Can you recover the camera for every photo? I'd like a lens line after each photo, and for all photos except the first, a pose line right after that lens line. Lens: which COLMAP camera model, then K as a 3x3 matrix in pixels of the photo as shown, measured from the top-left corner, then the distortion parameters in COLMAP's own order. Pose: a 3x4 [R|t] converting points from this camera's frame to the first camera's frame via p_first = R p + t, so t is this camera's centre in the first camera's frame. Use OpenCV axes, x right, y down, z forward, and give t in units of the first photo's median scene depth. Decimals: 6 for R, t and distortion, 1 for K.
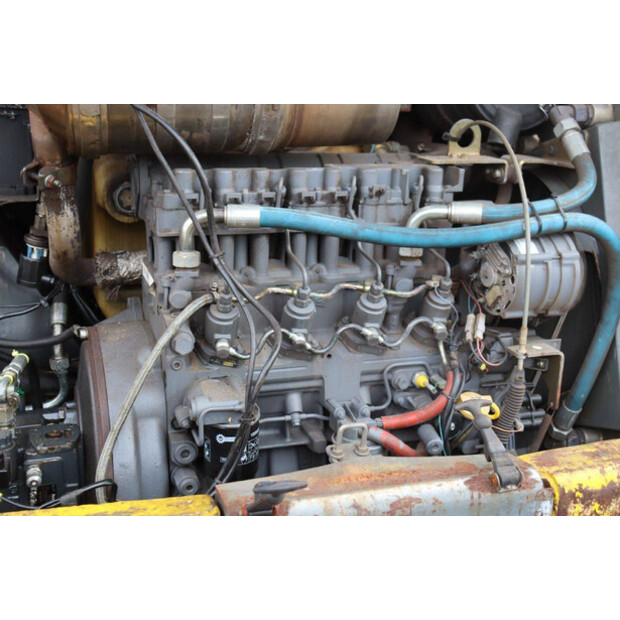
lens RADIAL K [[795.4, 0, 310.0], [0, 795.4, 310.0], [0, 0, 1]] dist [0.011381, 0.064840]
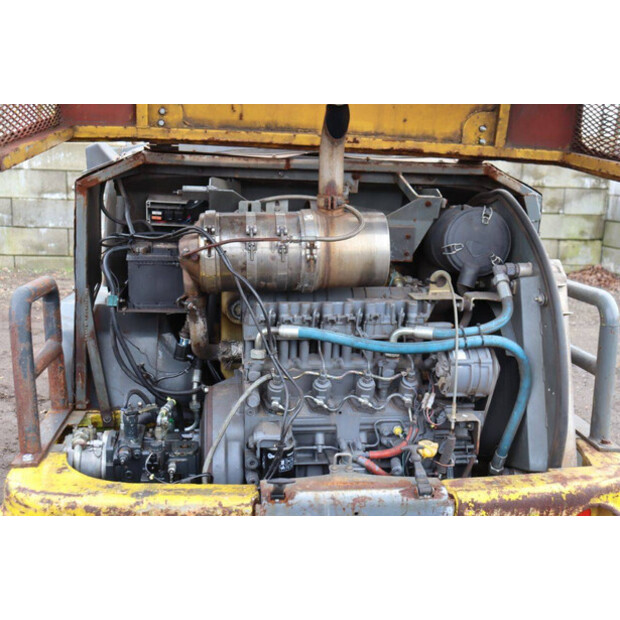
lens RADIAL K [[667.5, 0, 310.0], [0, 667.5, 310.0], [0, 0, 1]] dist [-0.060322, 0.005369]
pose [[0.980135, 0.037193, -0.194812, 0.231091], [-0.050954, 0.996511, -0.066110, -0.063973], [0.191674, 0.074723, 0.978610, -0.425854]]
